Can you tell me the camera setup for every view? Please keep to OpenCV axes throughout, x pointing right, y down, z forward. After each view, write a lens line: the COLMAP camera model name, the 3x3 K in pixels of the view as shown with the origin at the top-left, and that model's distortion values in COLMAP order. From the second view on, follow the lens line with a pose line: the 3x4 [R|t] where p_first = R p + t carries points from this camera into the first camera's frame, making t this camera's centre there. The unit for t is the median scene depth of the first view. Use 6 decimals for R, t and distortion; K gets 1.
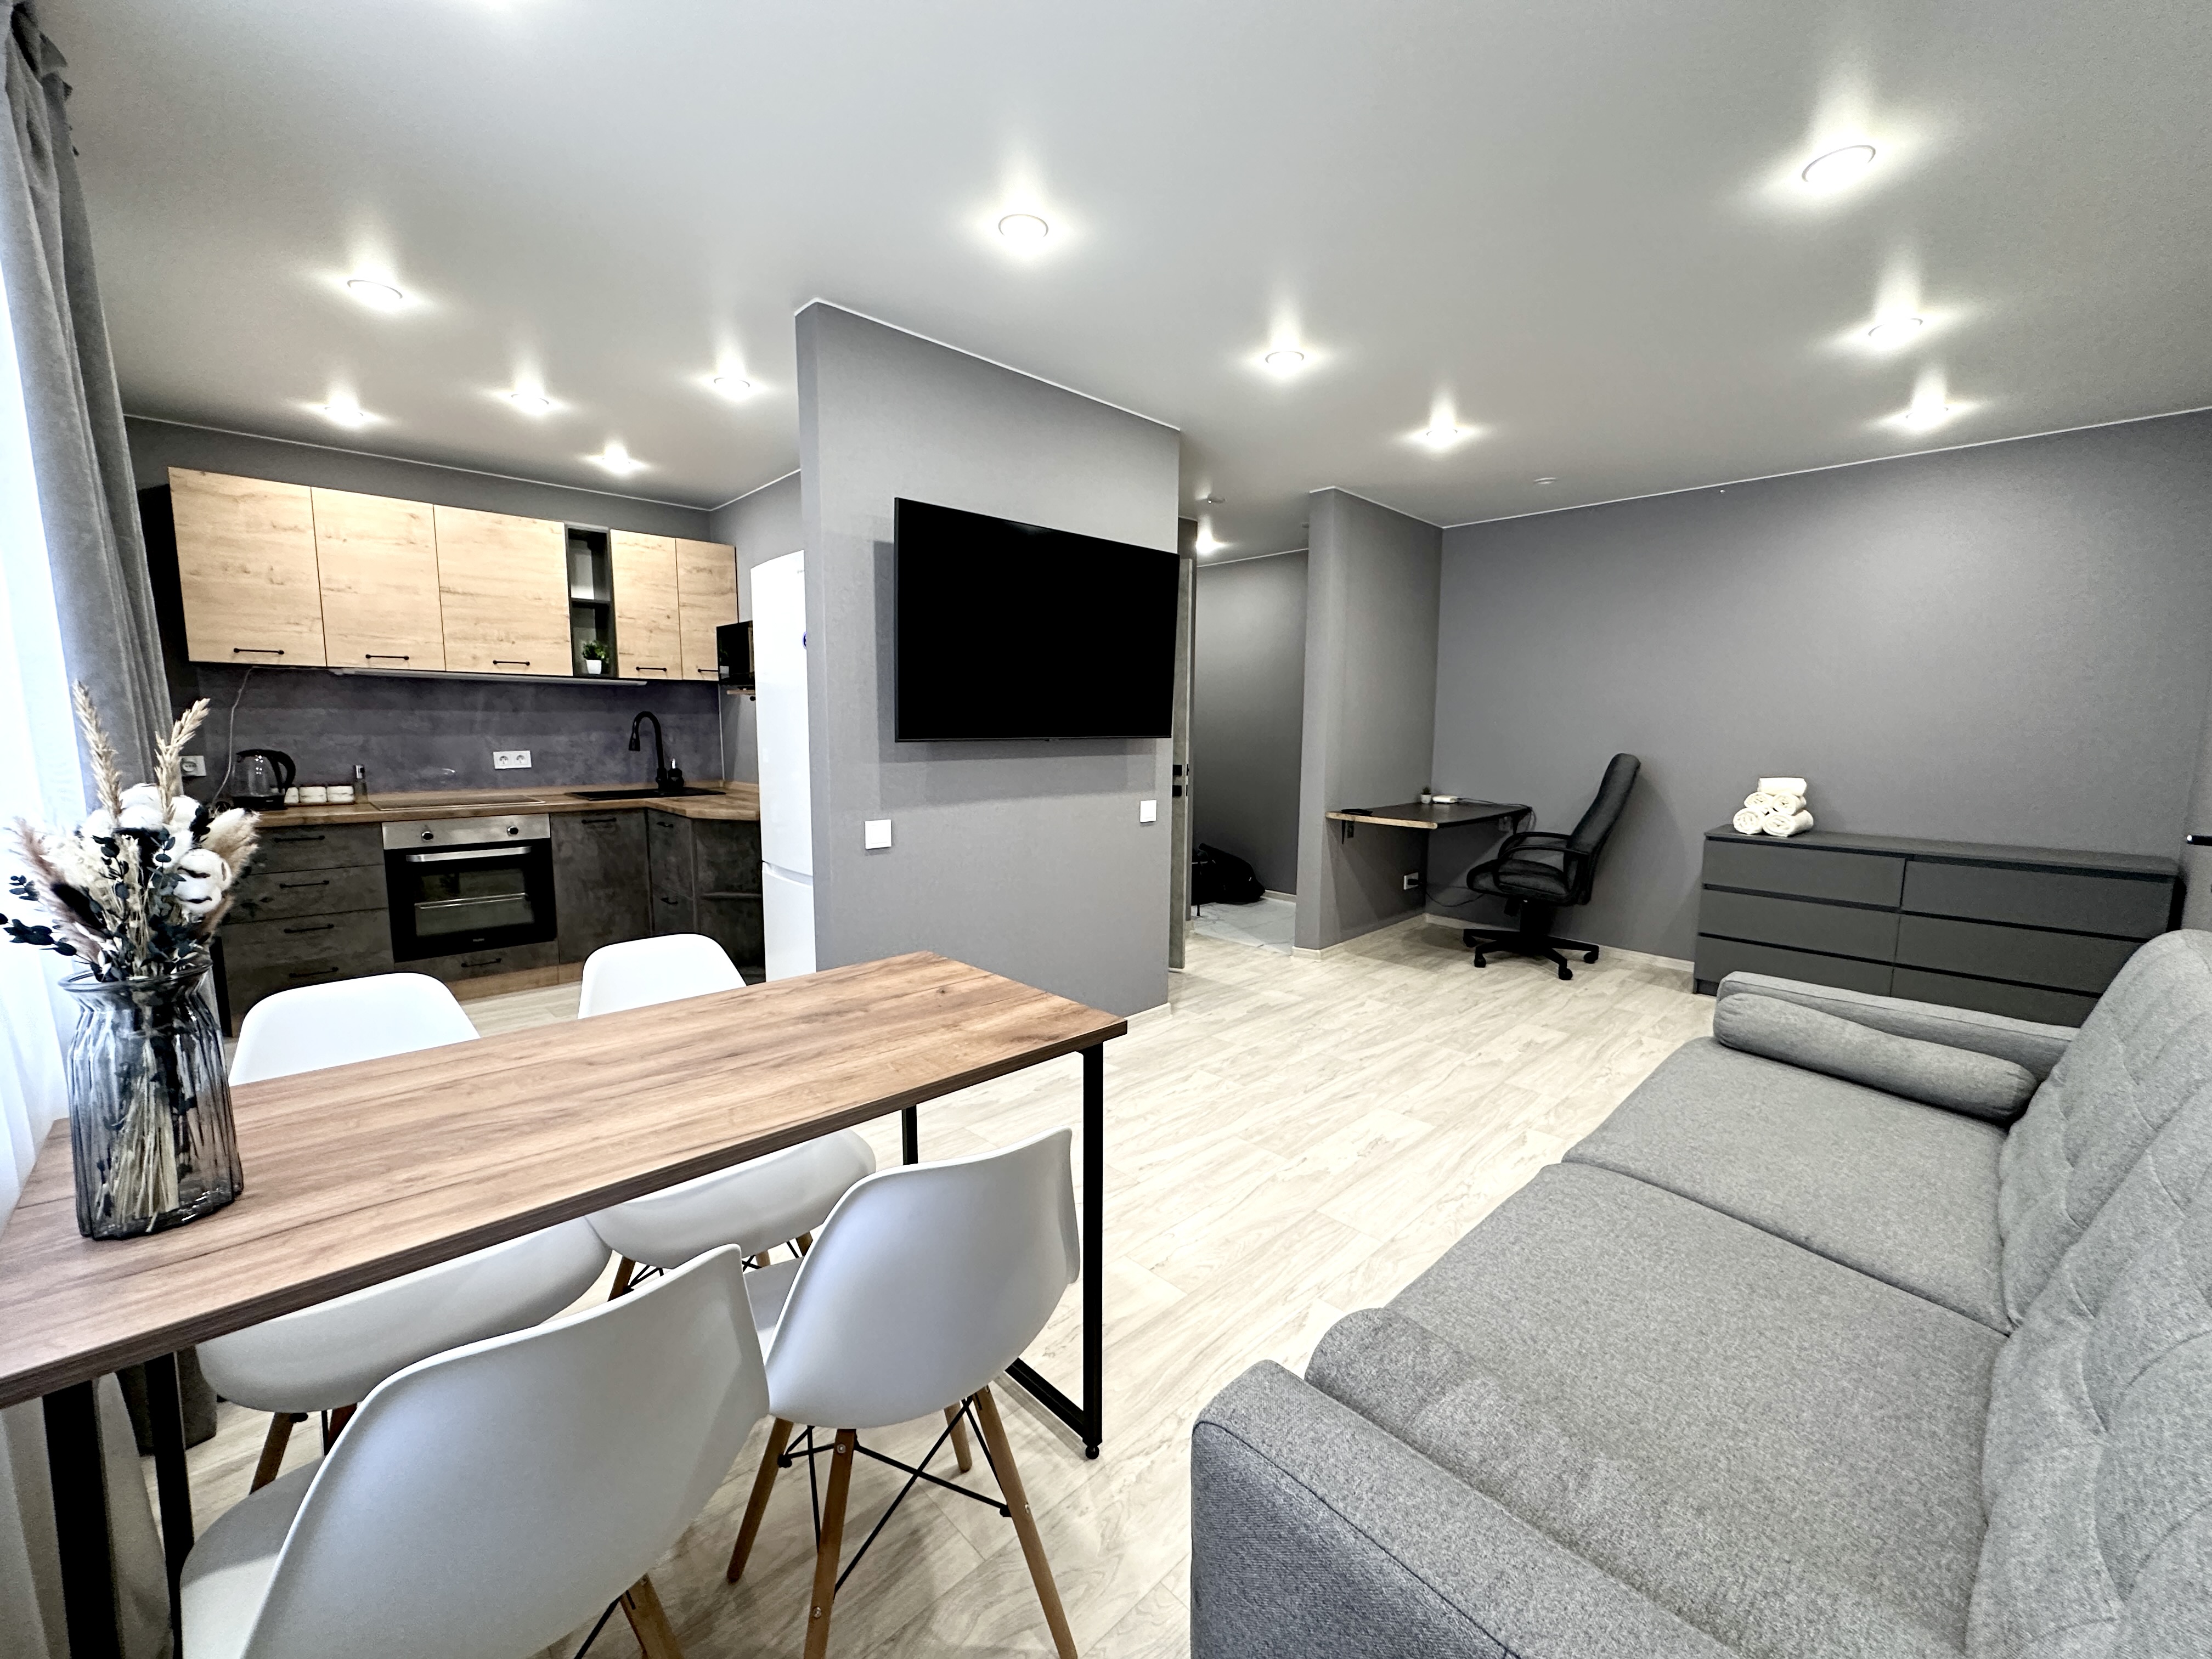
lens RADIAL K [[875.4, 0, 1108.8], [0, 875.4, 836.9], [0, 0, 1]] dist [-0.000959, 0.000337]
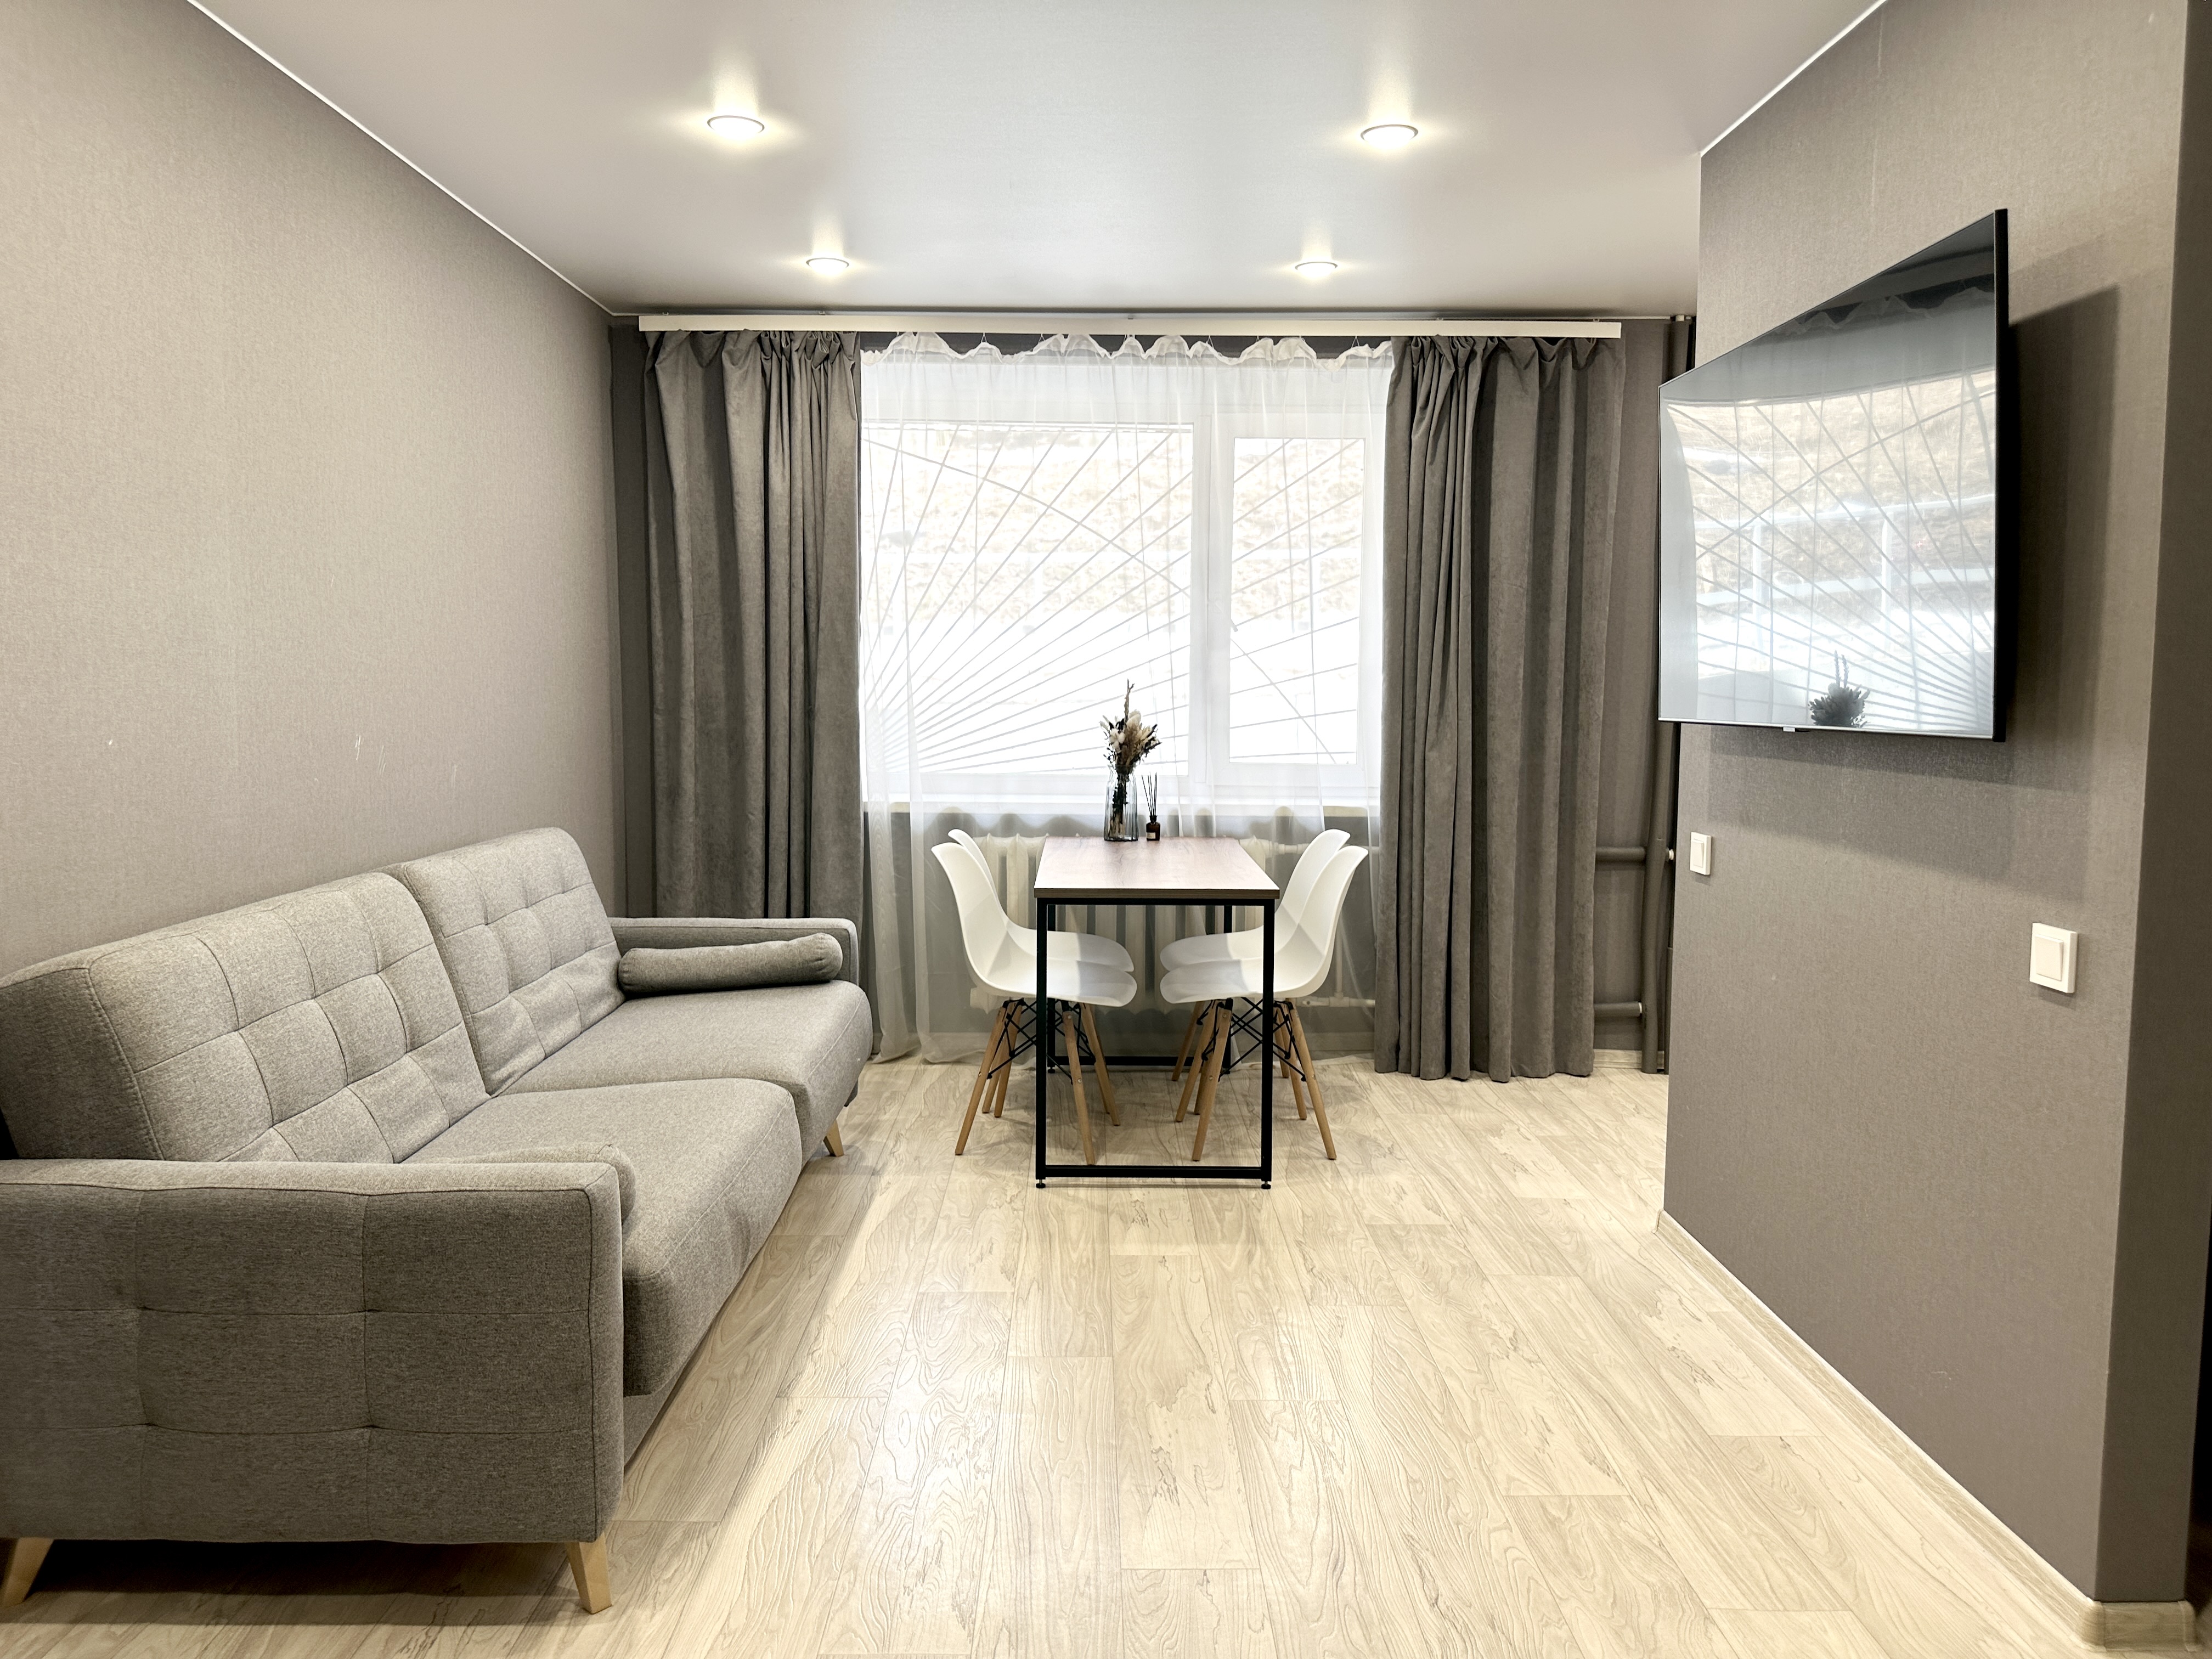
lens RADIAL K [[1574.3, 0, 1099.1], [0, 1574.3, 826.8], [0, 0, 1]] dist [0.030479, -0.023451]
pose [[-0.688259, 0.052876, -0.723536, 0.778286], [-0.110079, 0.978181, 0.176197, -0.153667], [0.717065, 0.200915, -0.667421, 1.187526]]
